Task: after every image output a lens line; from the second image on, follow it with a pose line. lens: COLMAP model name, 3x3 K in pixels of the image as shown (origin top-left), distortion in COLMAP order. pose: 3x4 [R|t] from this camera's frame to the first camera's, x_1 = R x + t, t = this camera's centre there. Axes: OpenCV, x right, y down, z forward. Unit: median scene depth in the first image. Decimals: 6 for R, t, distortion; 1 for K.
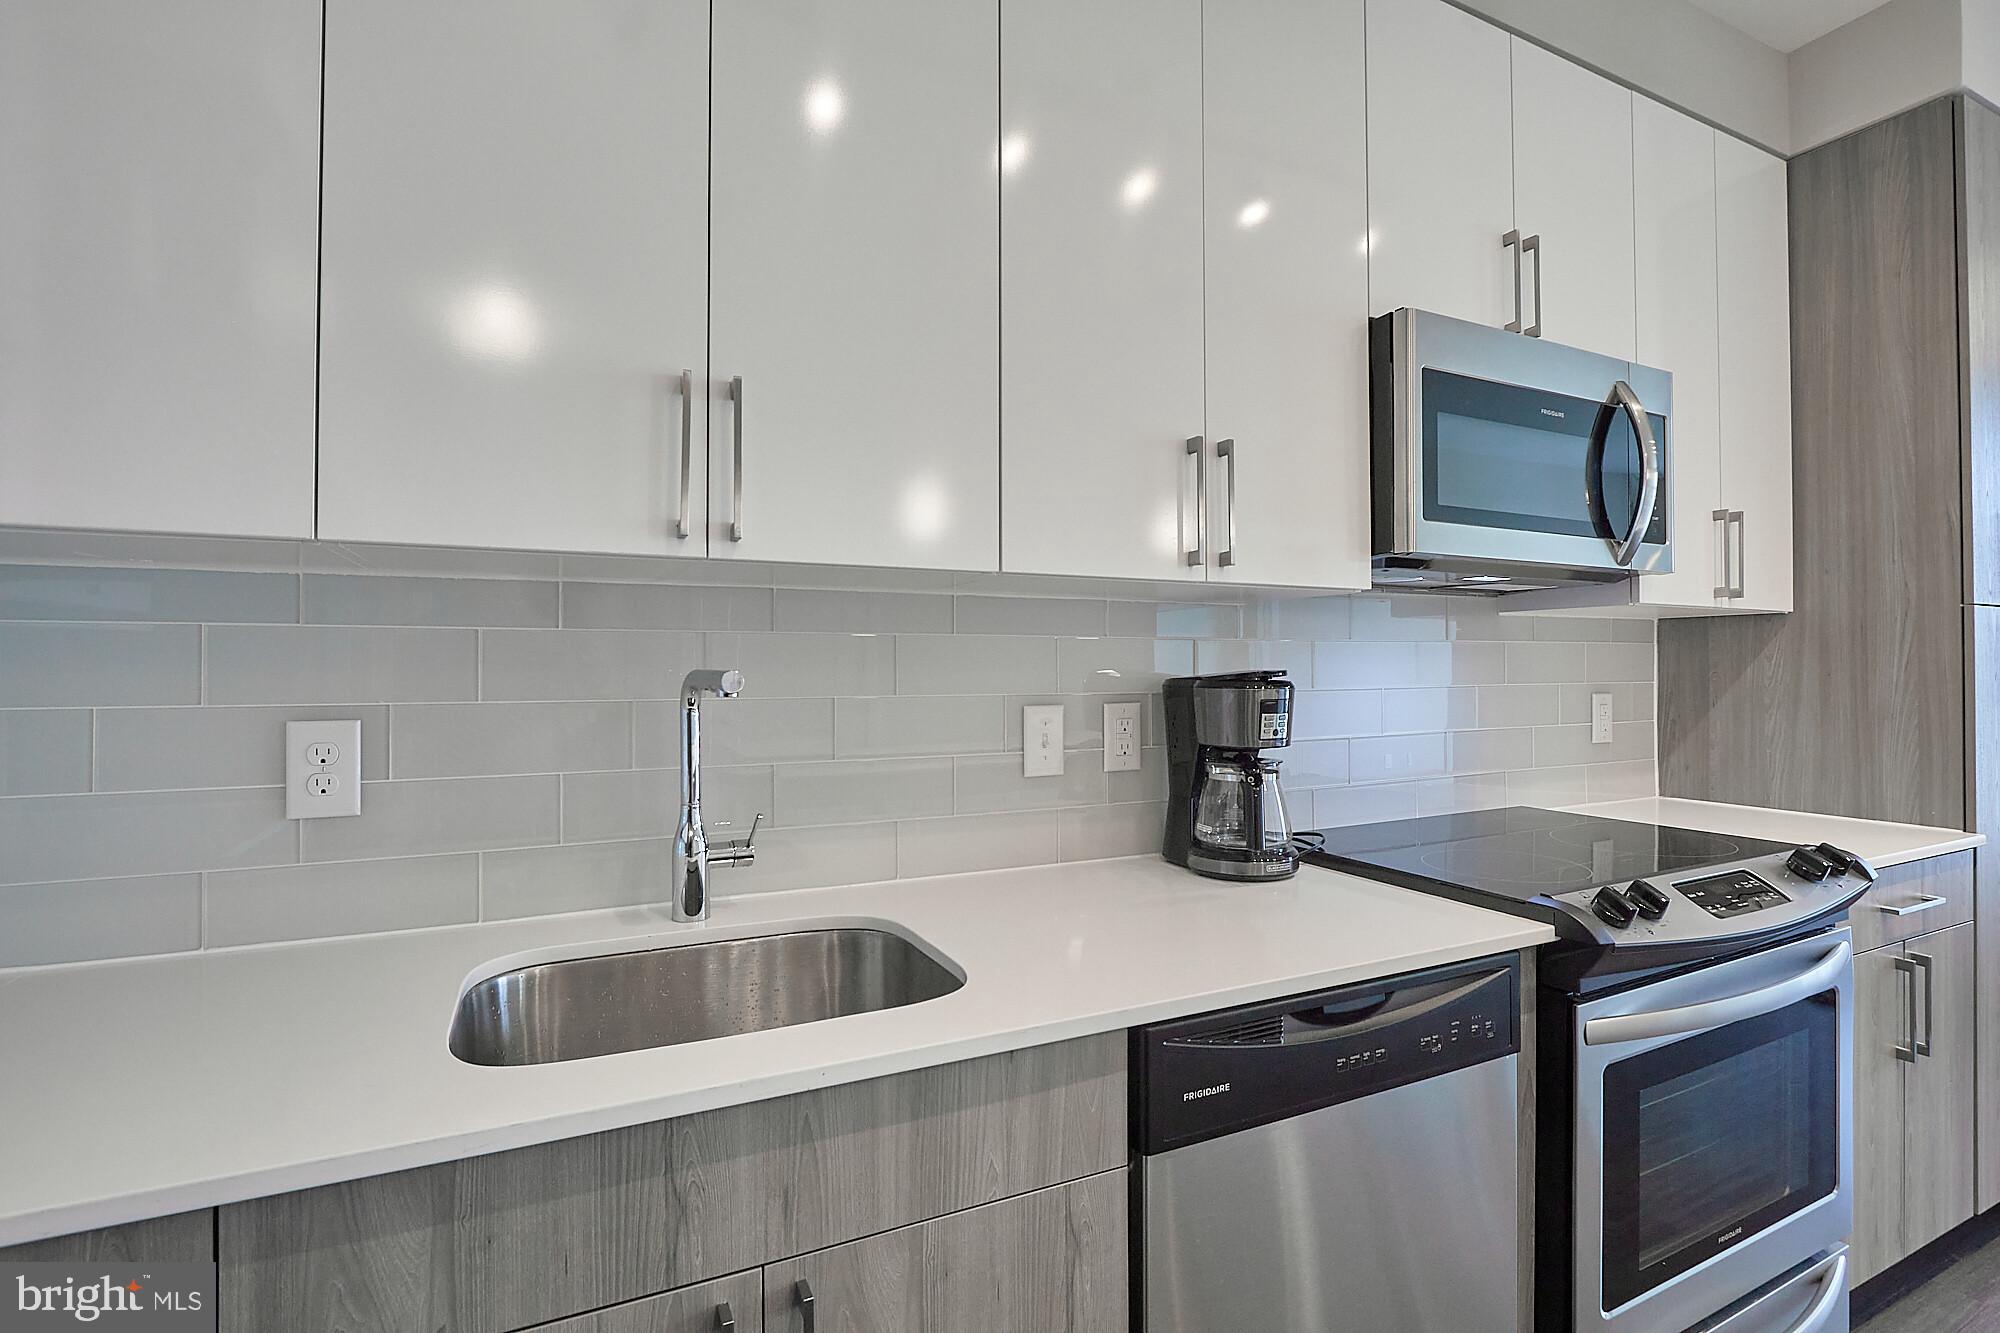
lens RADIAL K [[914.7, 0, 979.5], [0, 914.7, 659.7], [0, 0, 1]] dist [-0.002166, 0.000149]
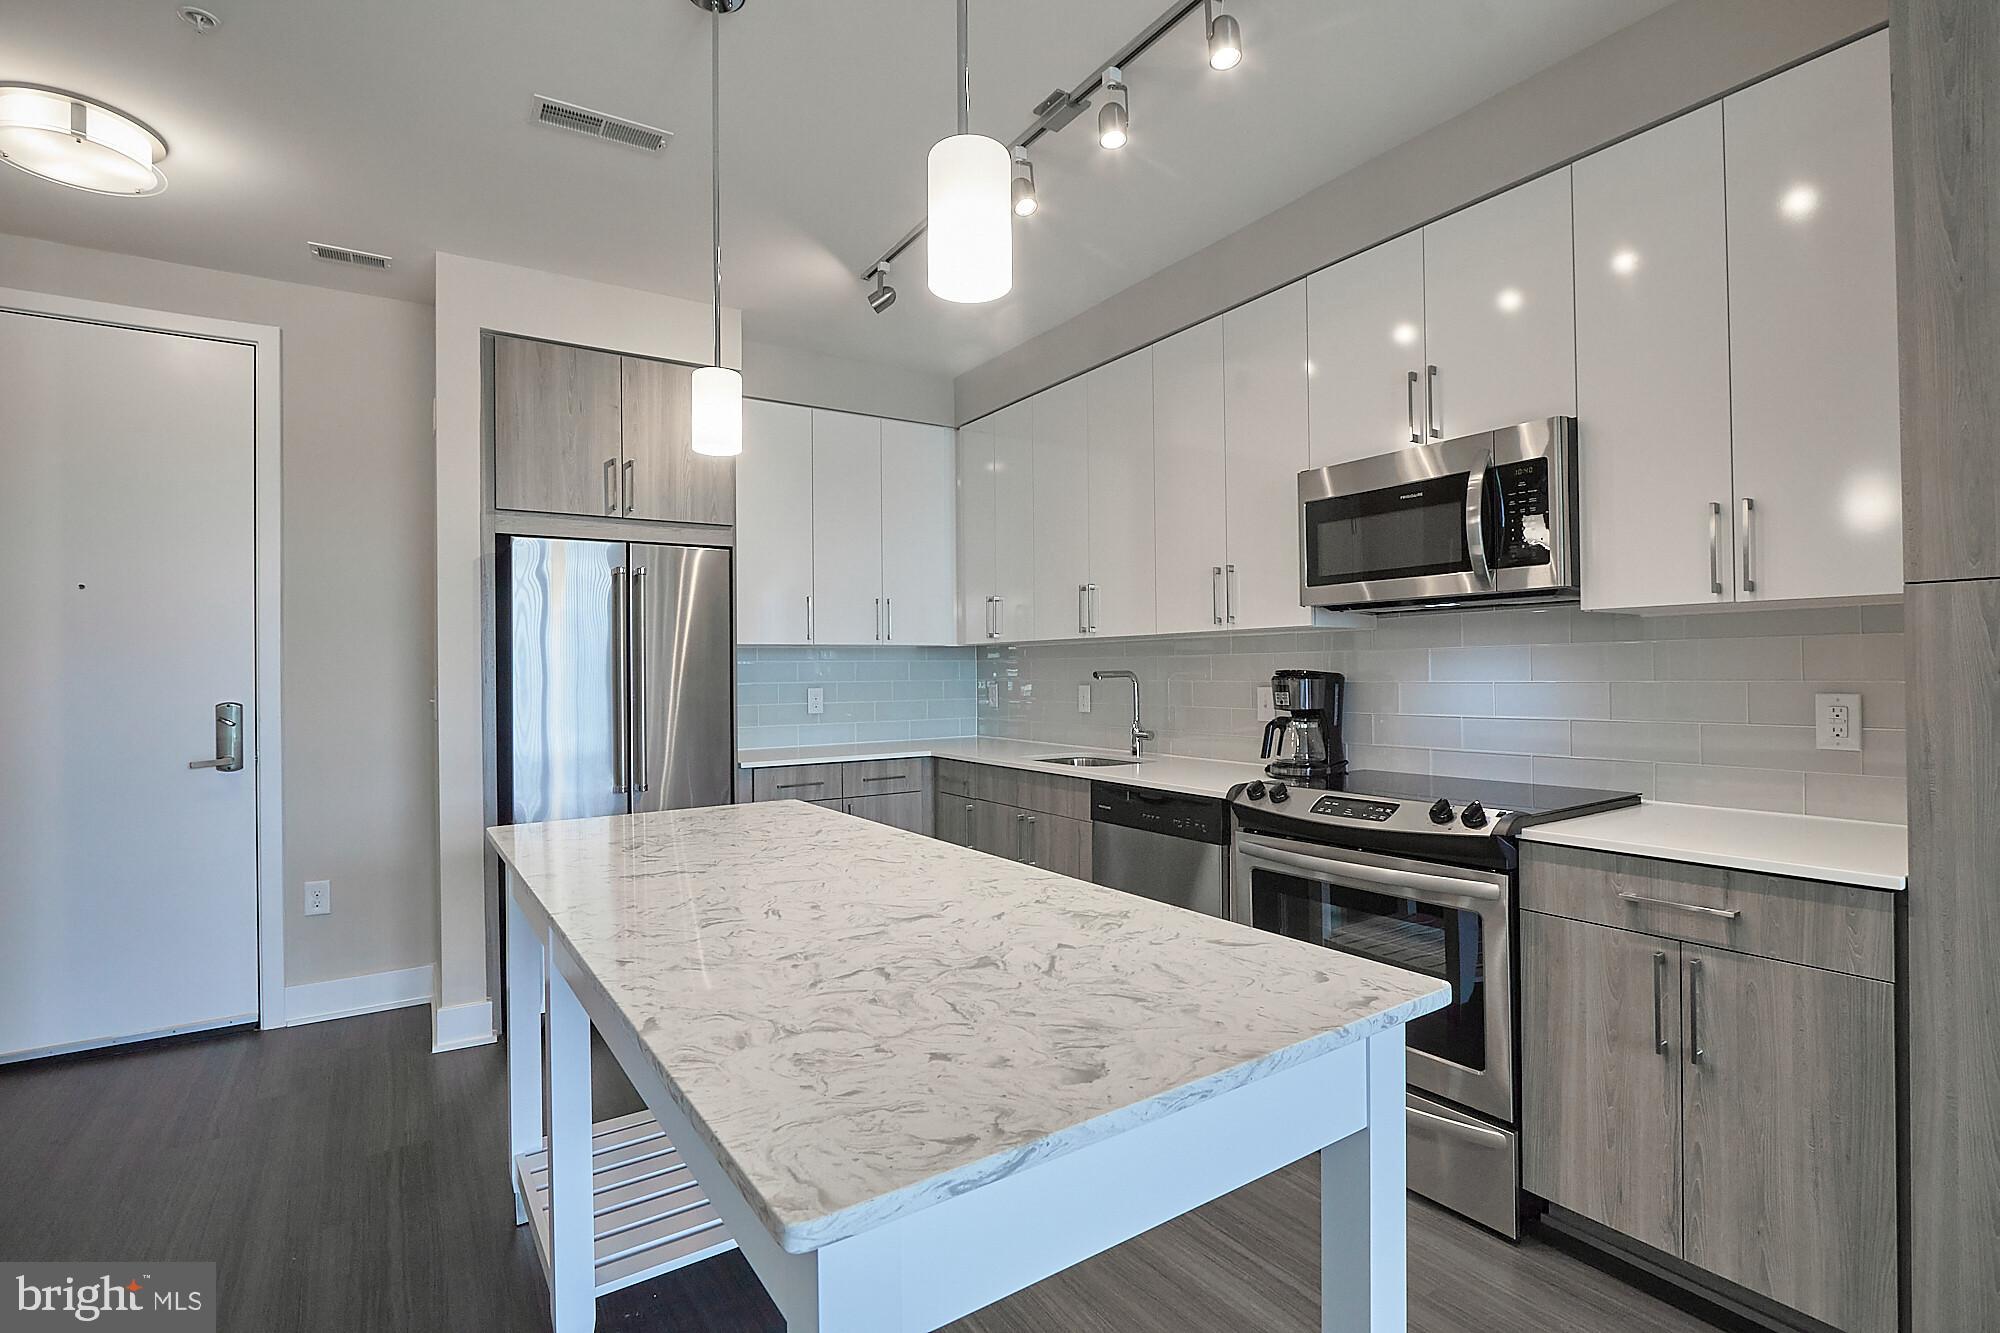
lens RADIAL K [[934.5, 0, 983.7], [0, 934.5, 665.4], [0, 0, 1]] dist [-0.001908, 0.000418]
pose [[0.127939, -0.007242, -0.991756, 2.244813], [0.019150, 0.999805, -0.004831, -0.000916], [0.991597, -0.018374, 0.128053, 0.127547]]
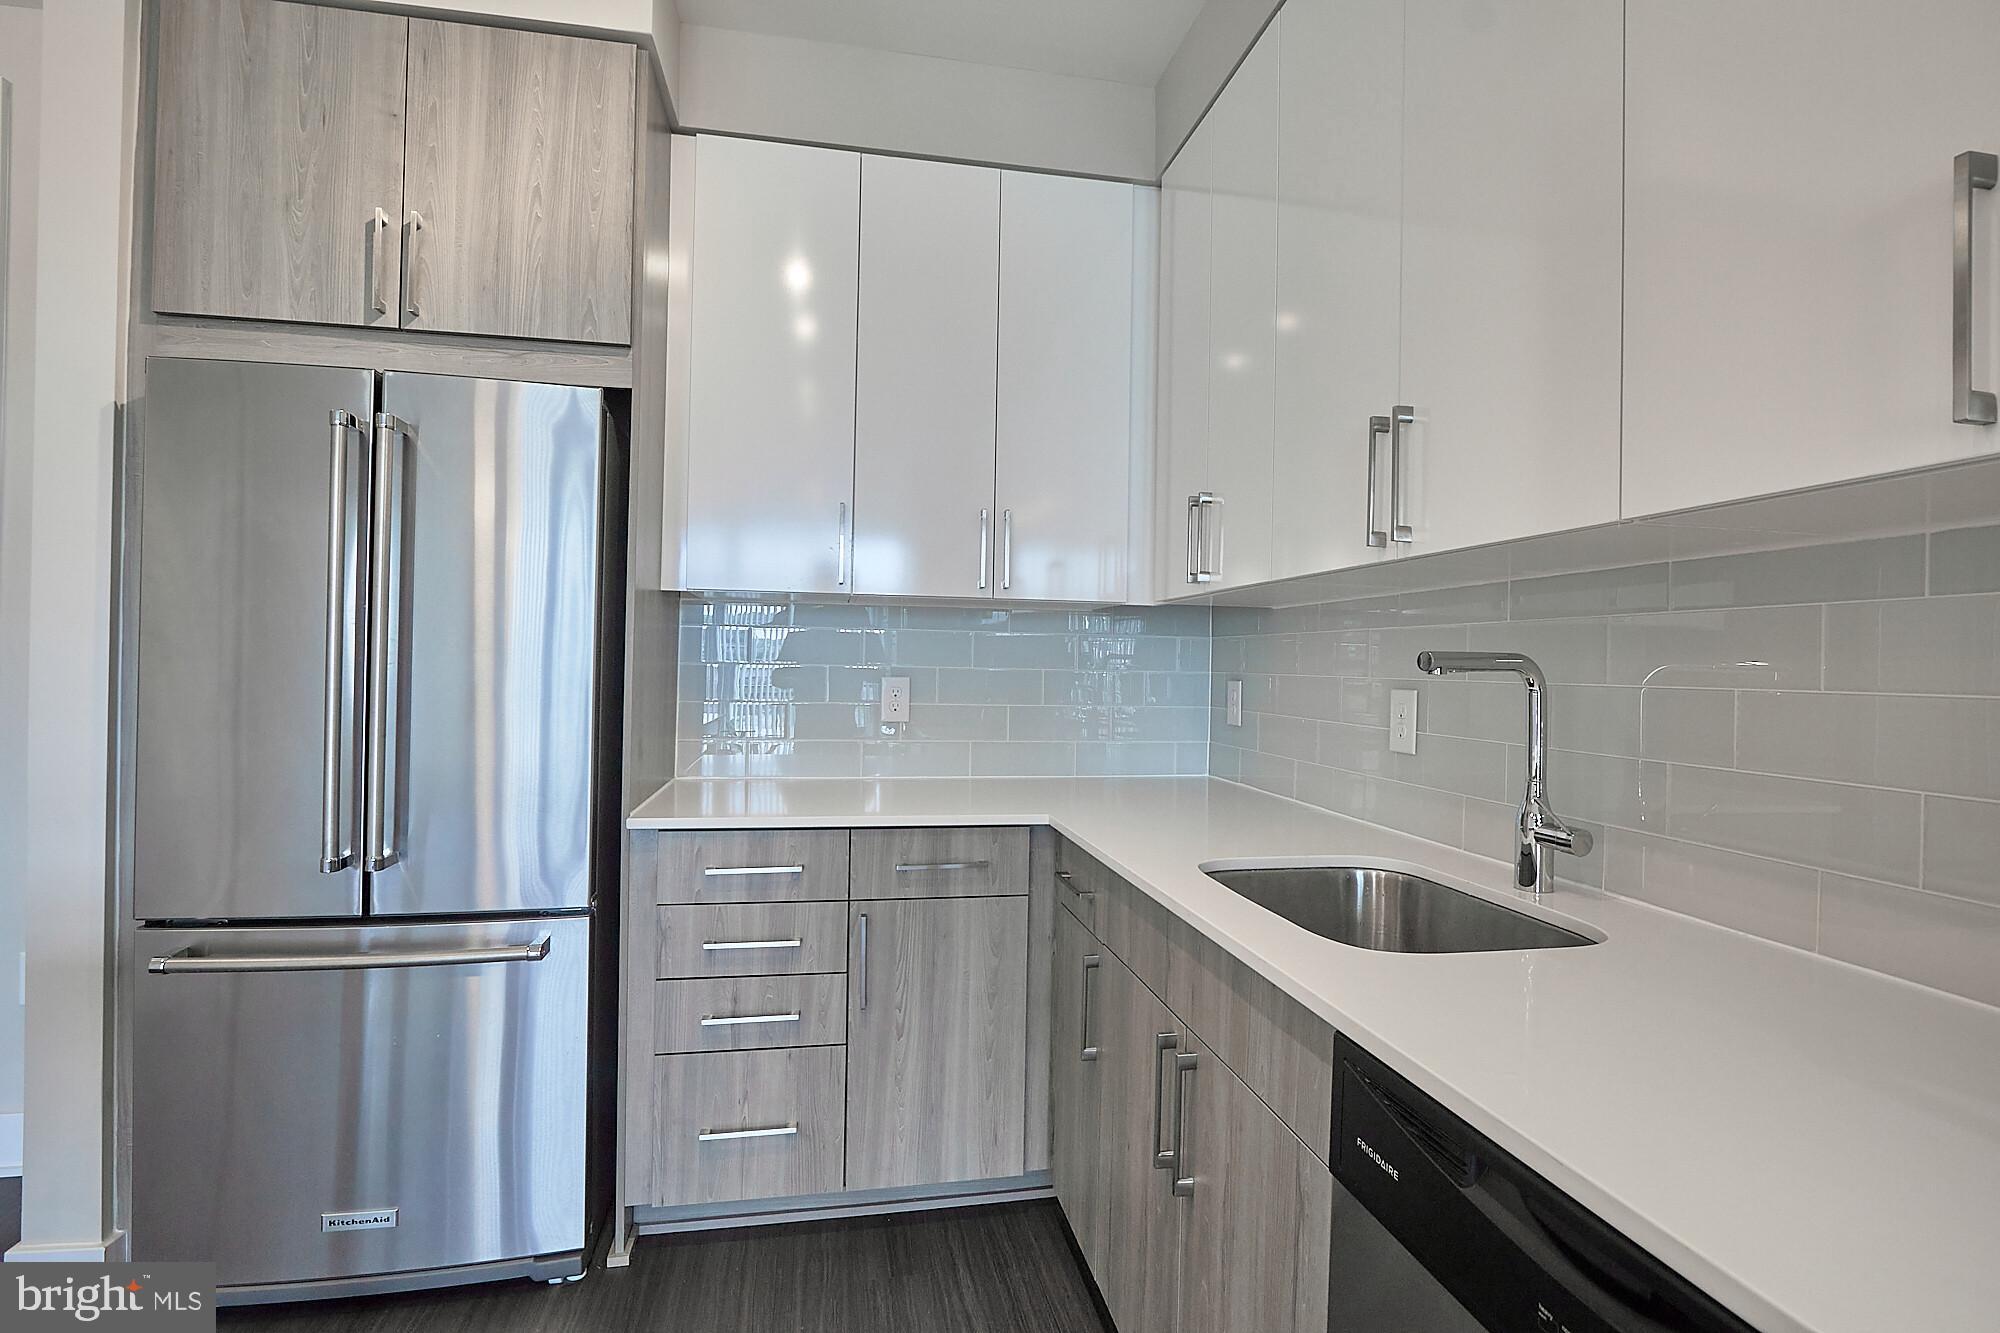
lens RADIAL K [[933.7, 0, 1000.0], [0, 933.7, 666.5], [0, 0, 1]] dist [-0.023979, 0.000123]
pose [[-0.249439, -0.002270, -0.968388, 0.755489], [-0.010715, 0.999943, 0.000416, 0.026537], [0.968331, 0.010481, -0.249449, 0.586974]]
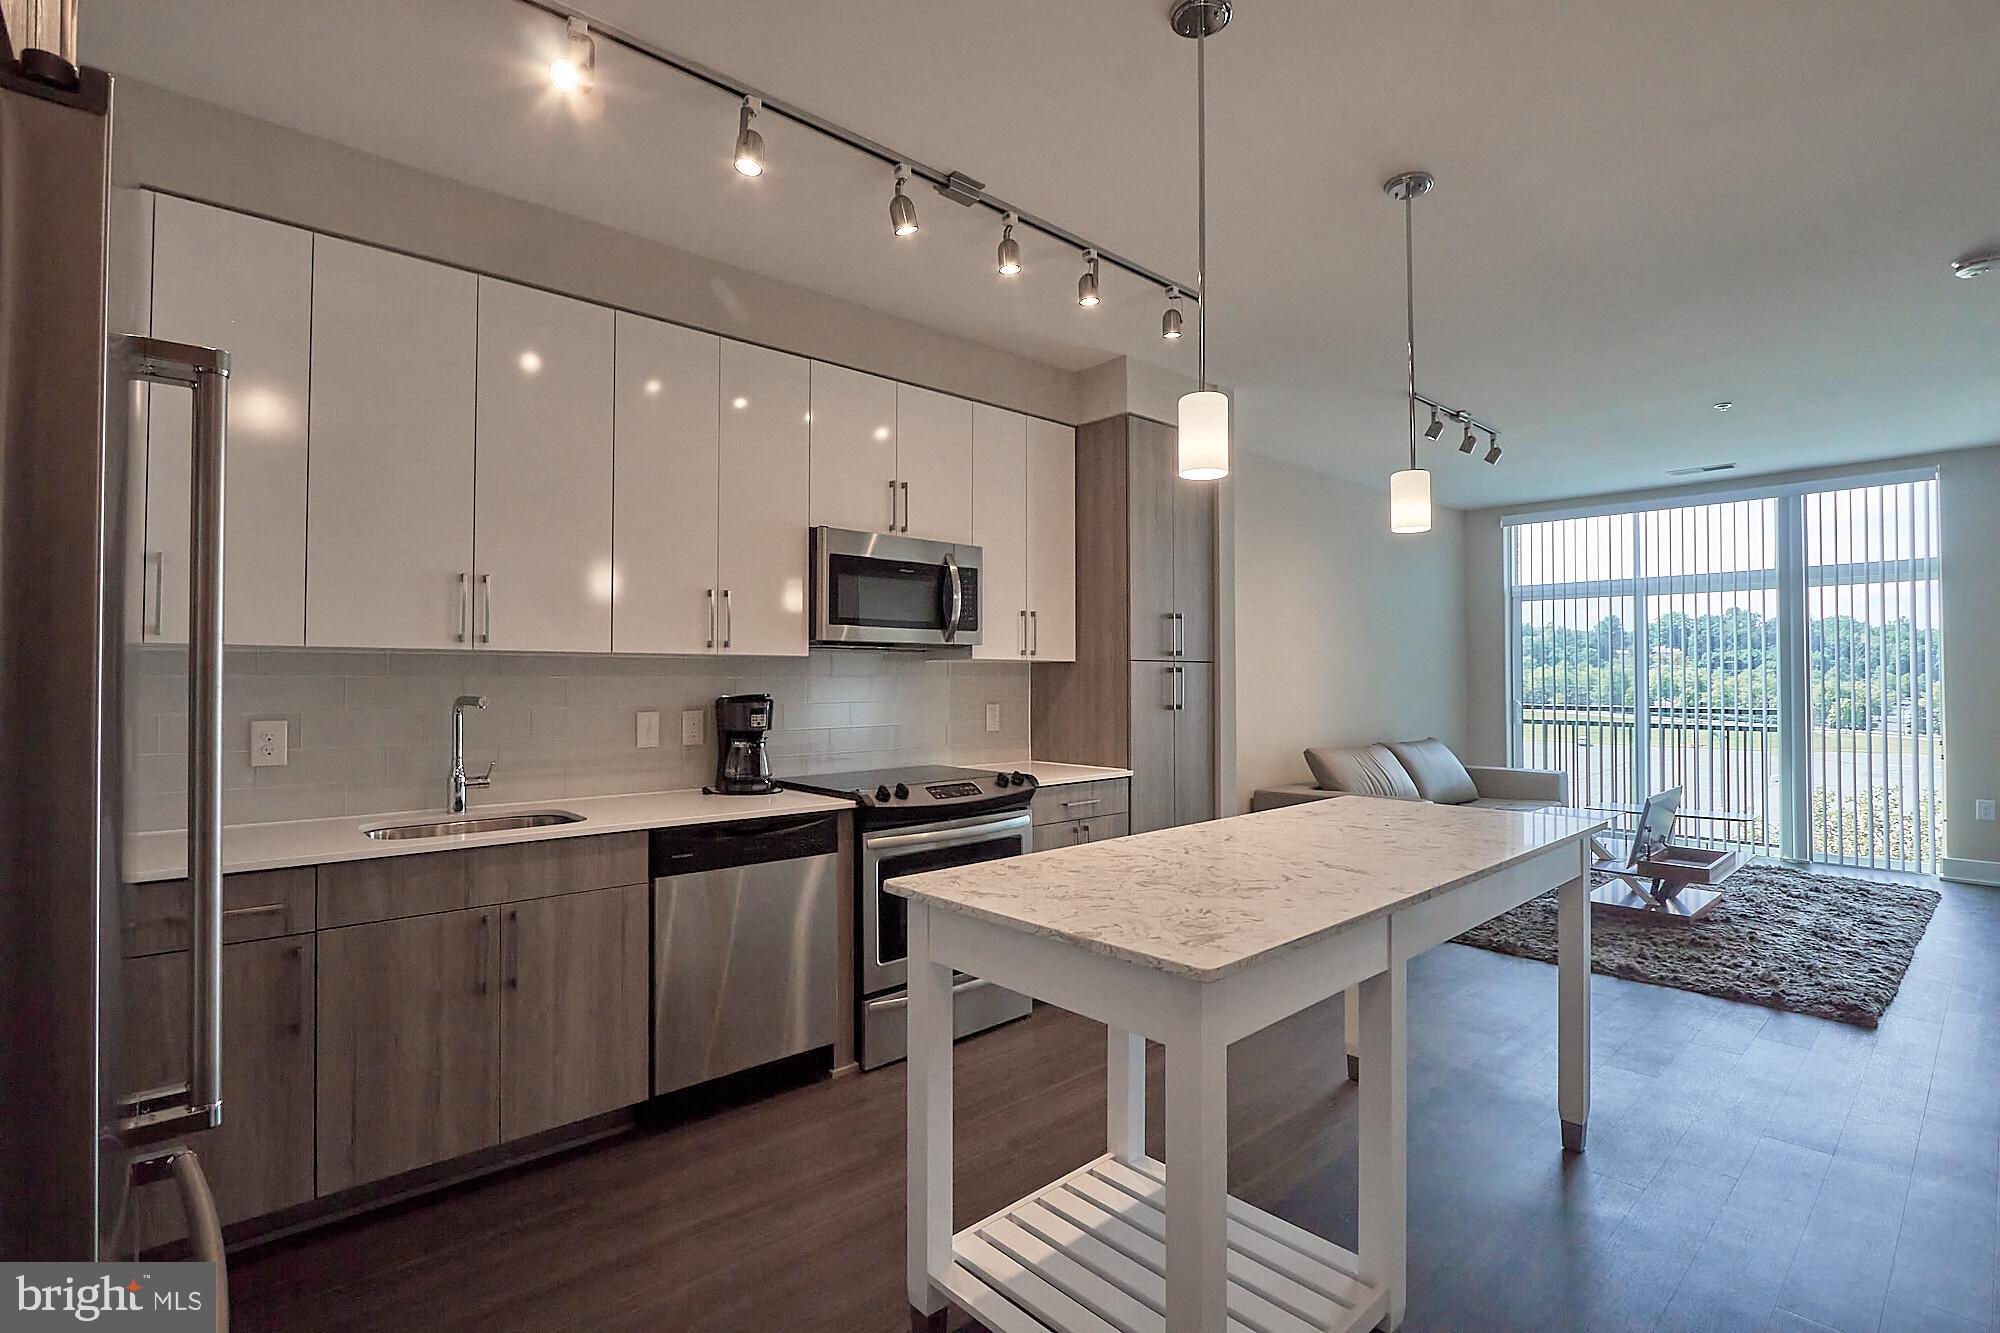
lens RADIAL K [[934.5, 0, 983.7], [0, 934.5, 665.4], [0, 0, 1]] dist [-0.001908, 0.000418]
pose [[0.960745, 0.006079, 0.277365, 0.222689], [-0.004541, 0.999971, -0.006187, -0.044285], [-0.277395, 0.004684, 0.960745, -1.235122]]
